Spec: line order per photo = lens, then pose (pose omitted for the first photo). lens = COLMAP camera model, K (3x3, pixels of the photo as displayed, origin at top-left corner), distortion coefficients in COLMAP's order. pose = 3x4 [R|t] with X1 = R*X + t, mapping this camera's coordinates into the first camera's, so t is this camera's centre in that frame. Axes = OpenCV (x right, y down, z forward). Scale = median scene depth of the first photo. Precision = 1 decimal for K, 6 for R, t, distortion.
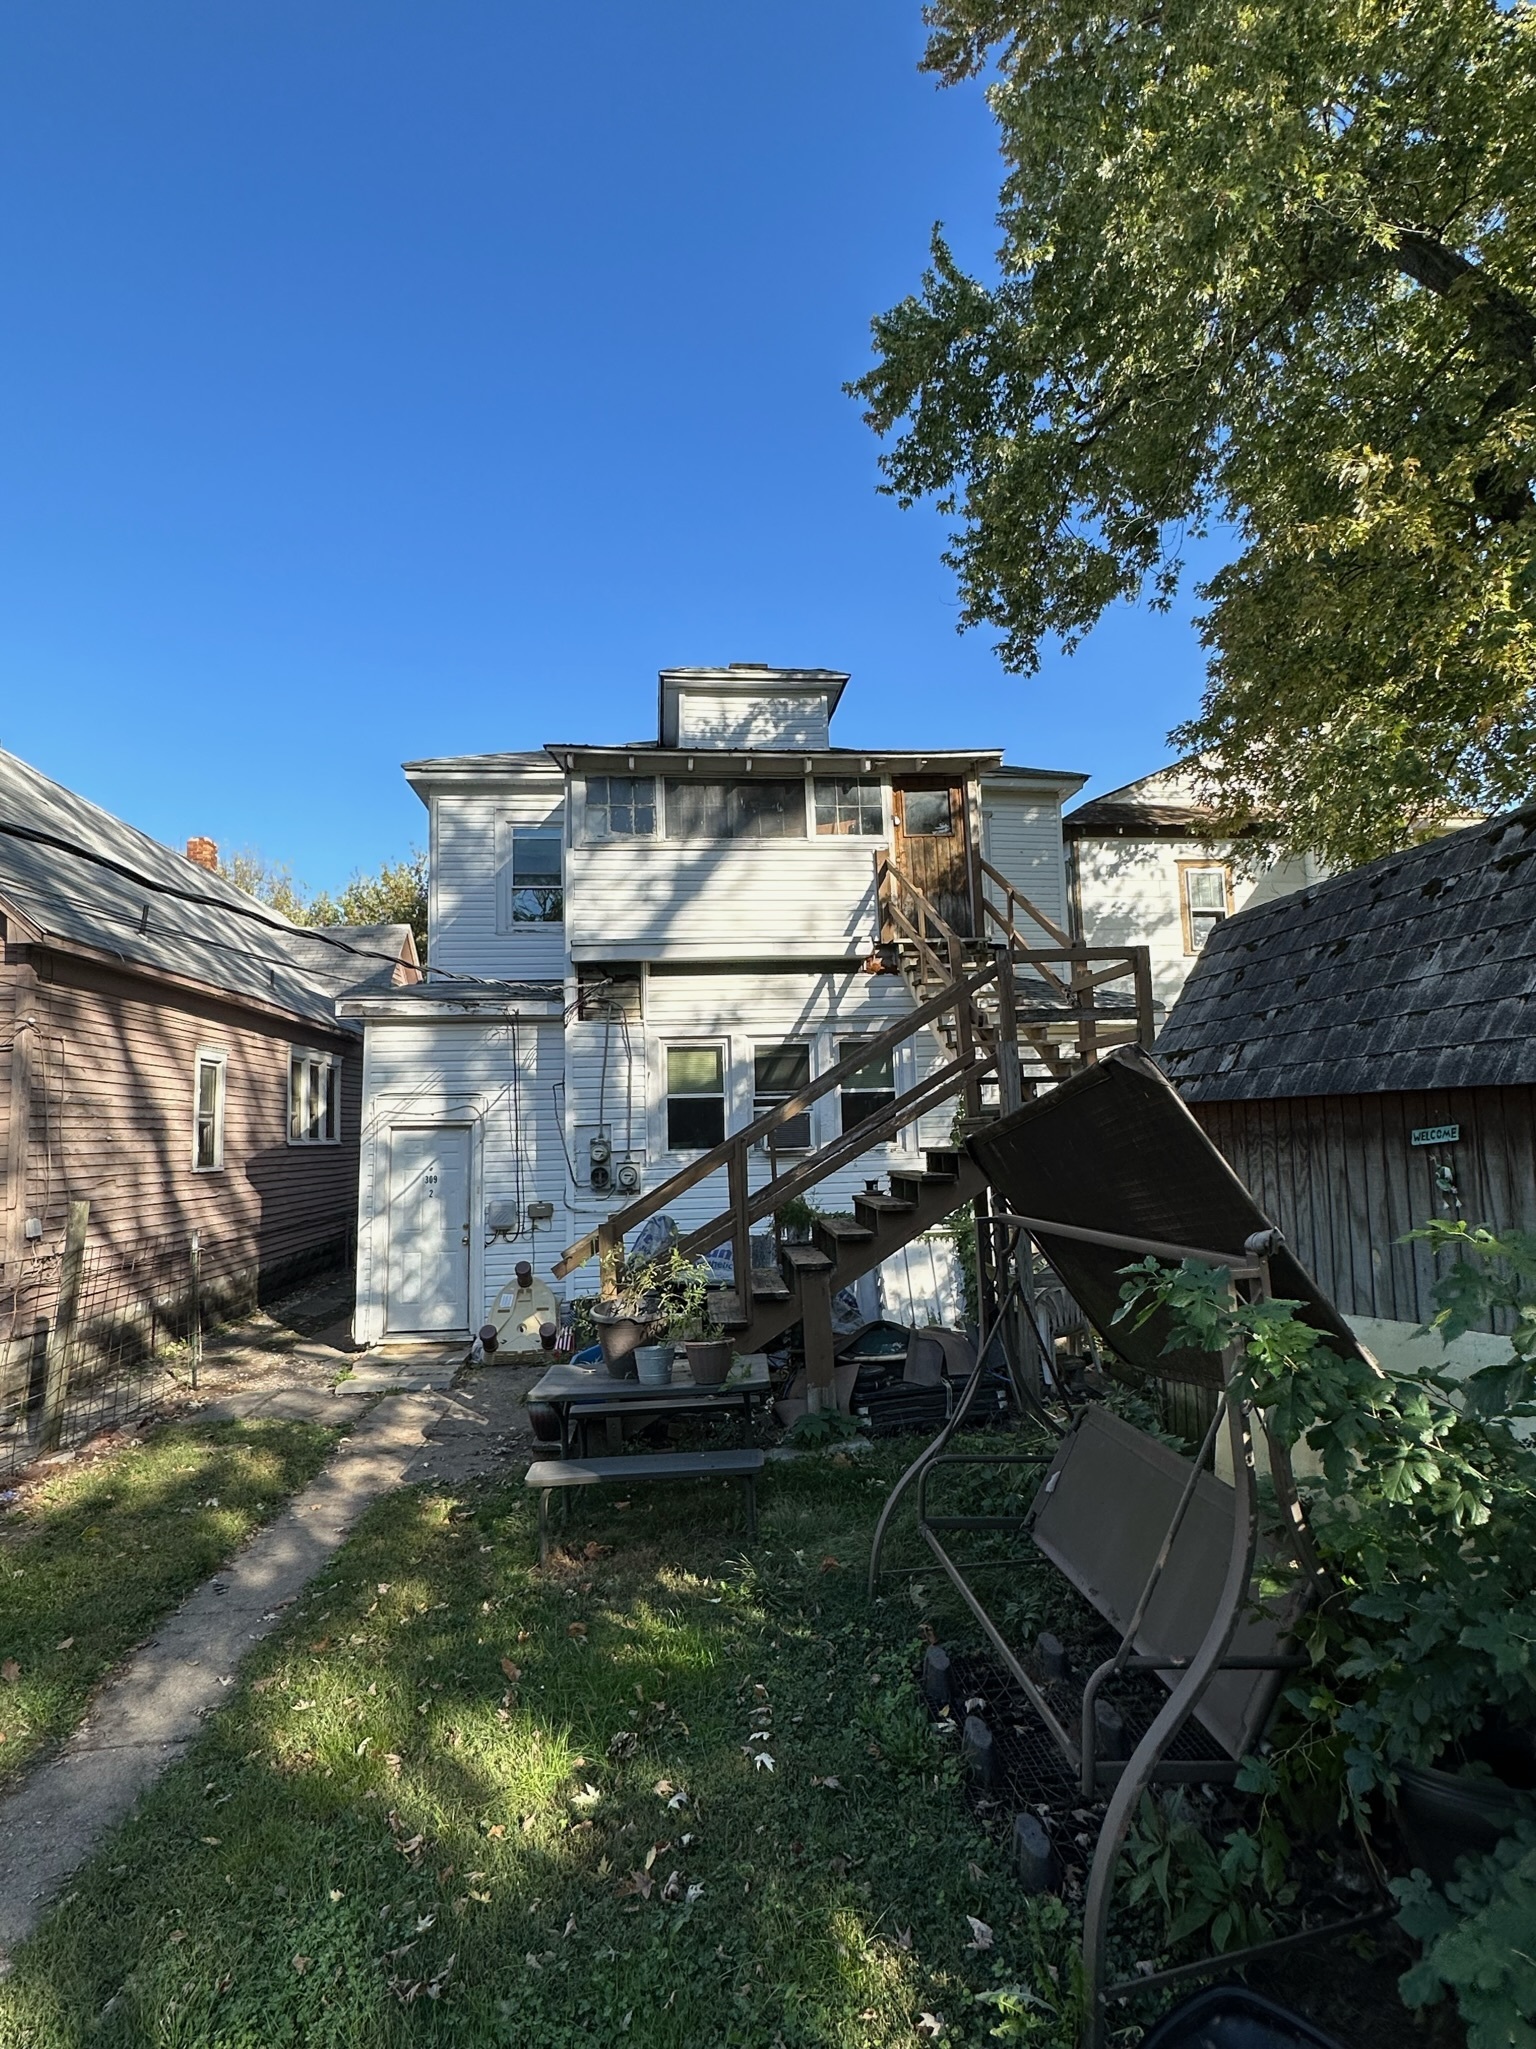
lens RADIAL K [[1015.2, 0, 768.0], [0, 1015.2, 1024.5], [0, 0, 1]] dist [-0.003259, 0.000577]
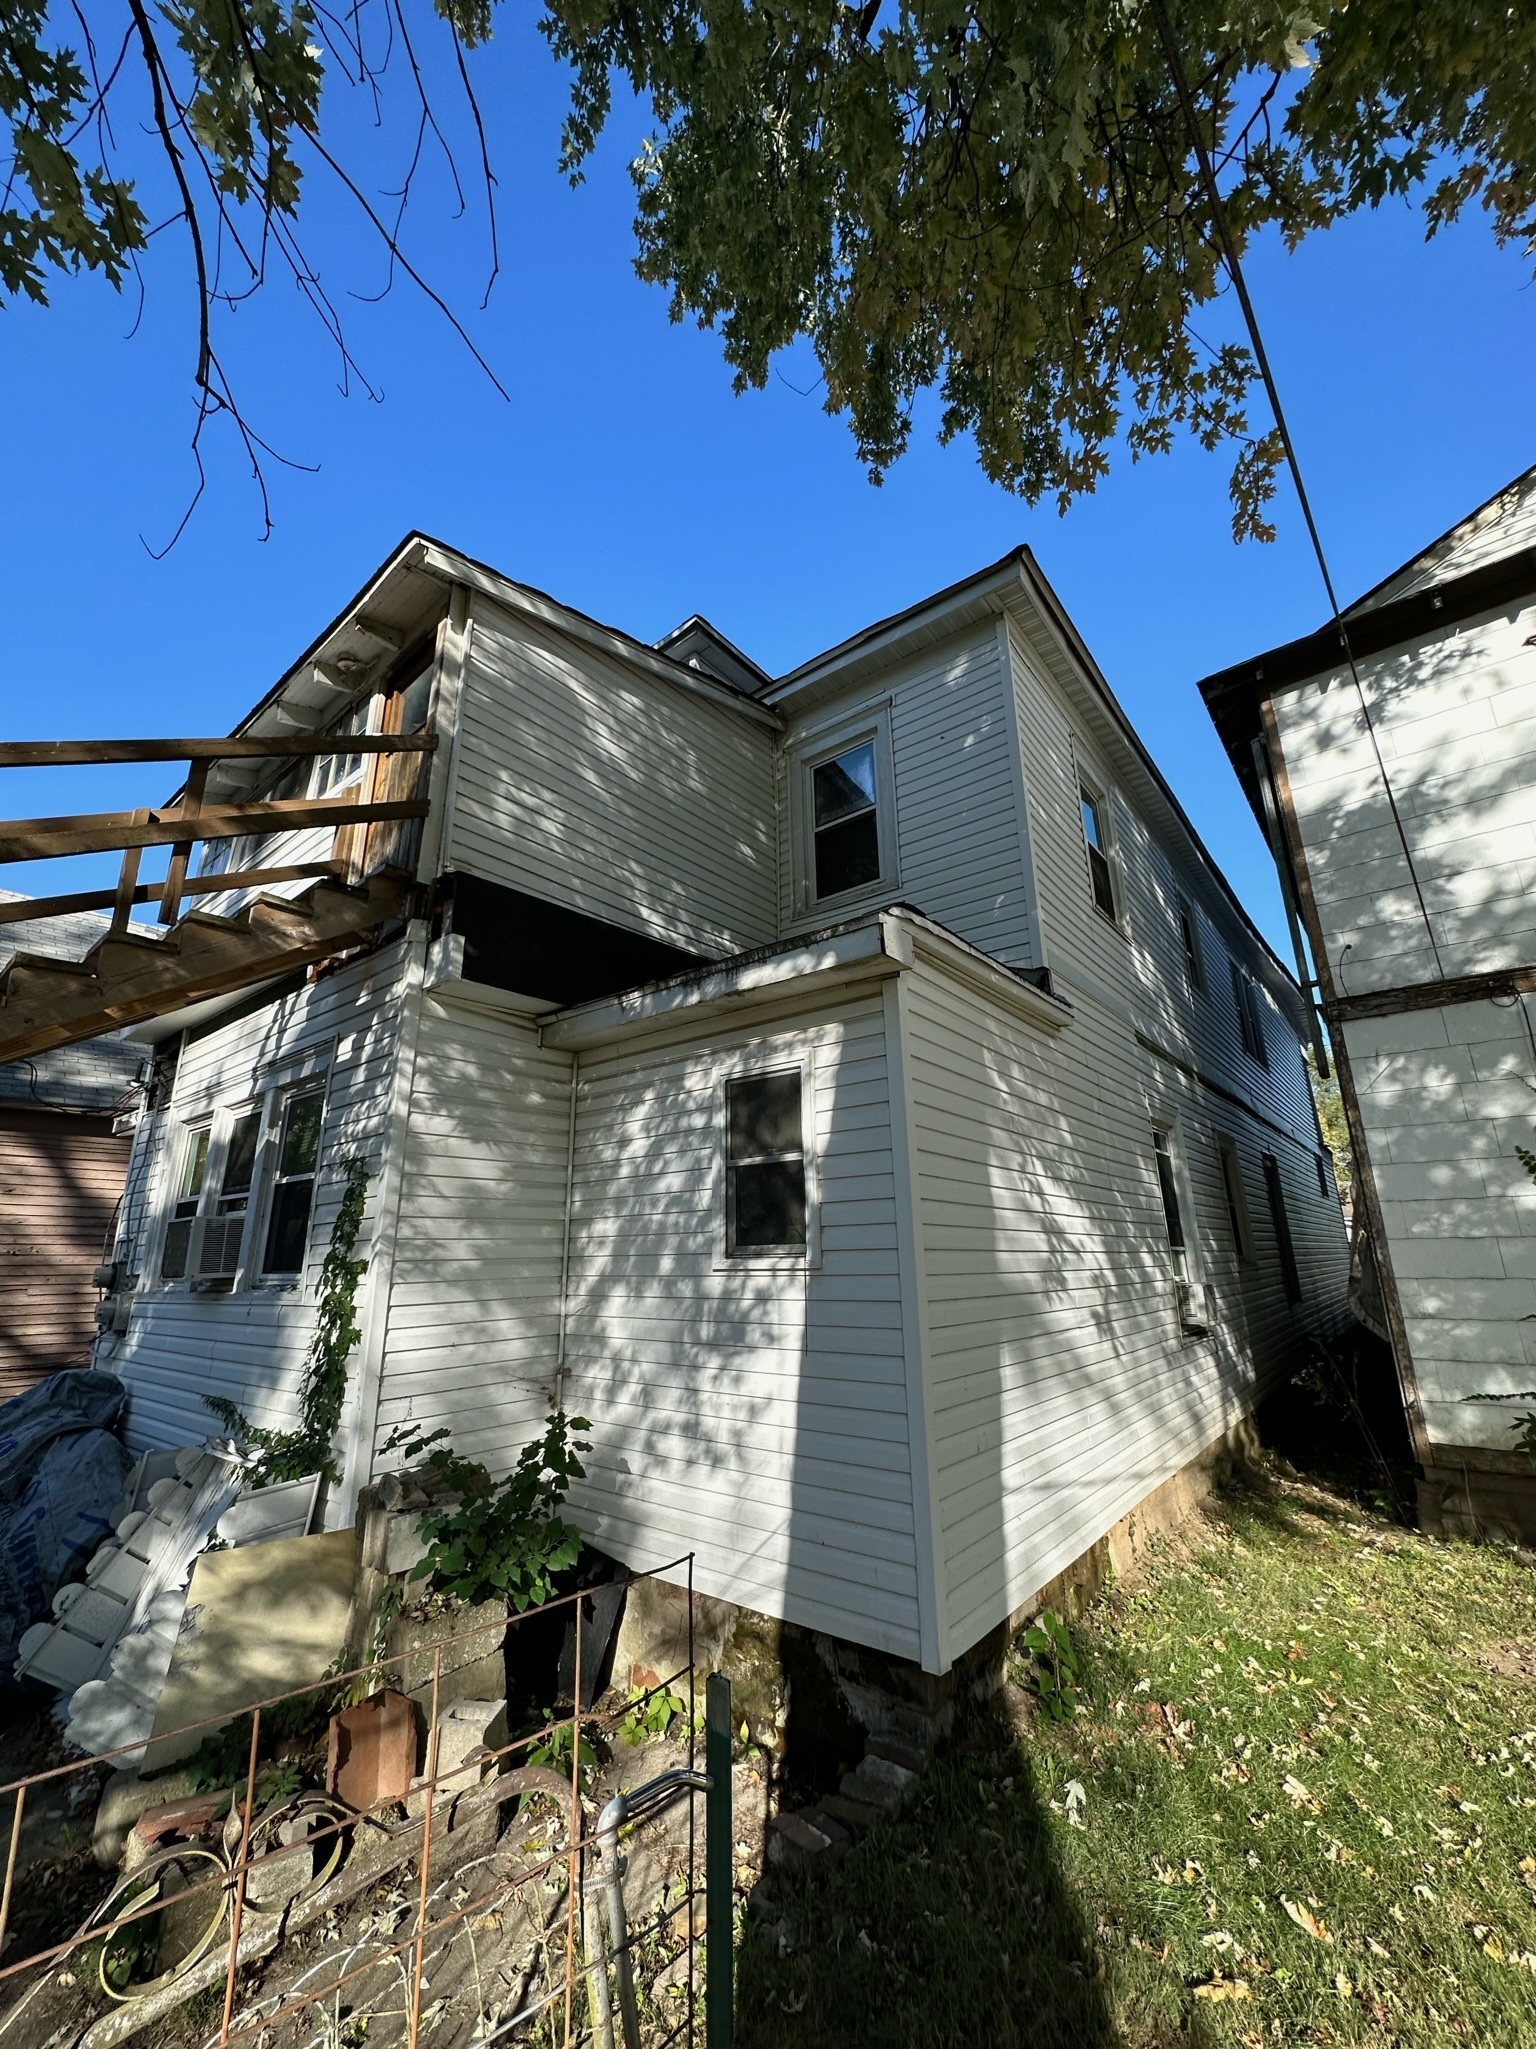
lens RADIAL K [[818.4, 0, 768.0], [0, 818.4, 1024.5], [0, 0, 1]] dist [-0.002807, 0.000585]
pose [[0.707037, -0.185636, -0.682376, 0.622266], [0.068777, 0.978407, -0.194907, 0.087499], [0.703824, 0.090875, 0.704538, 0.857500]]
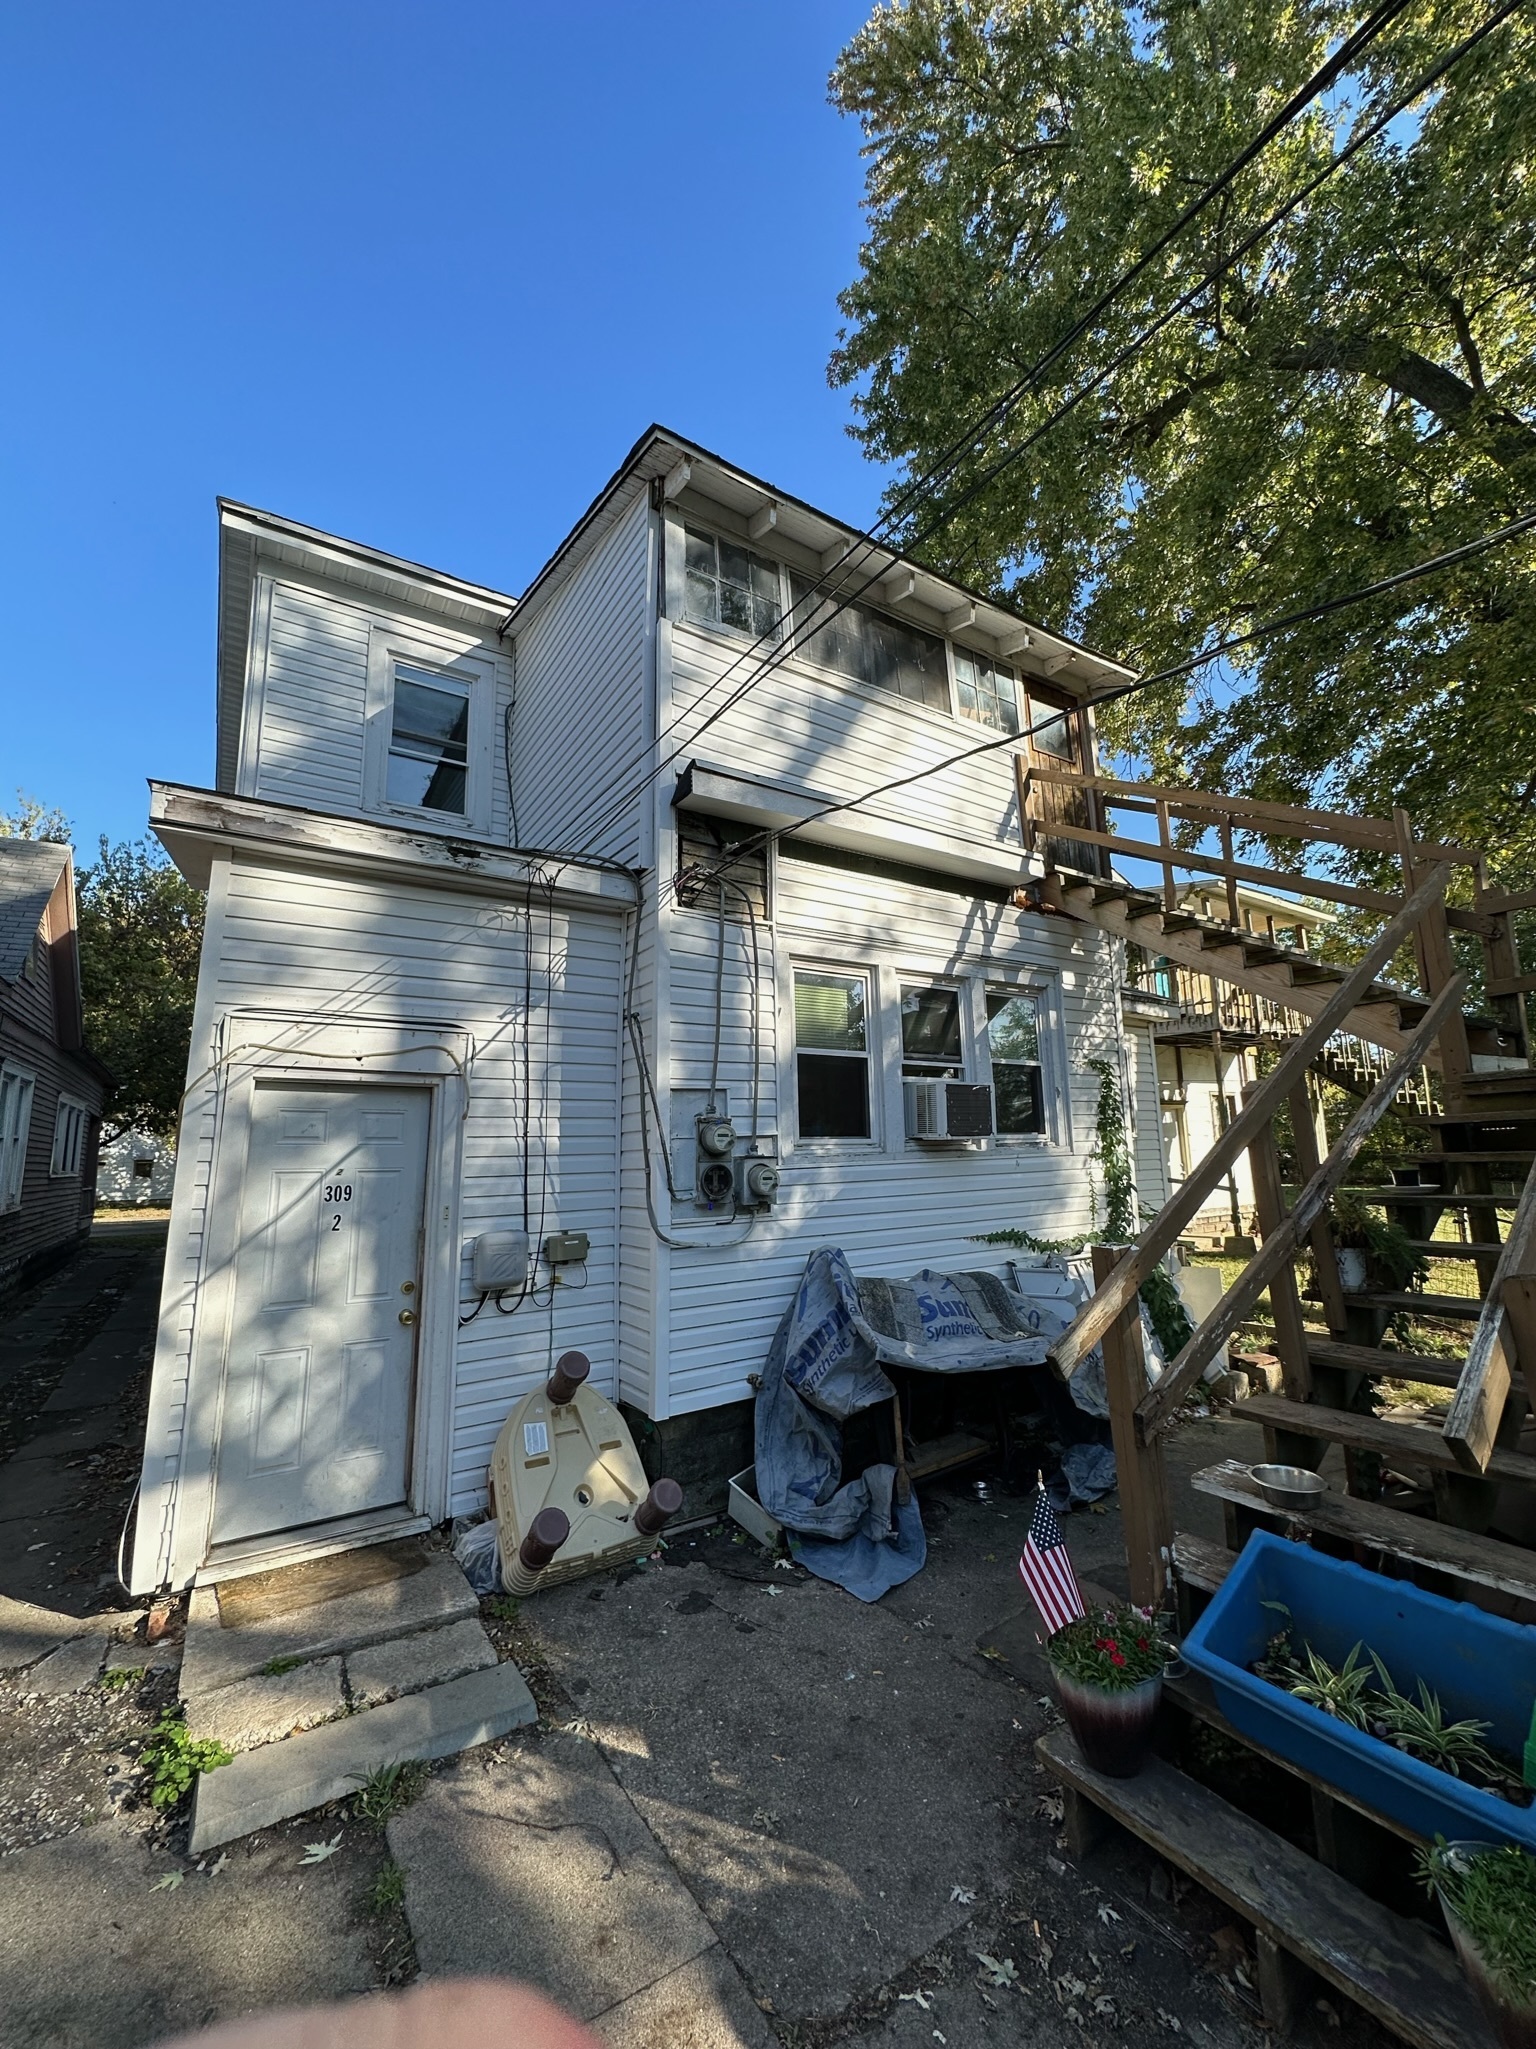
lens RADIAL K [[818.4, 0, 768.0], [0, 818.4, 1024.5], [0, 0, 1]] dist [-0.002807, 0.000585]
pose [[0.886363, 0.079252, 0.456158, -0.336642], [-0.045284, 0.995357, -0.084939, 0.096650], [-0.460771, 0.054630, 0.885836, 0.557155]]
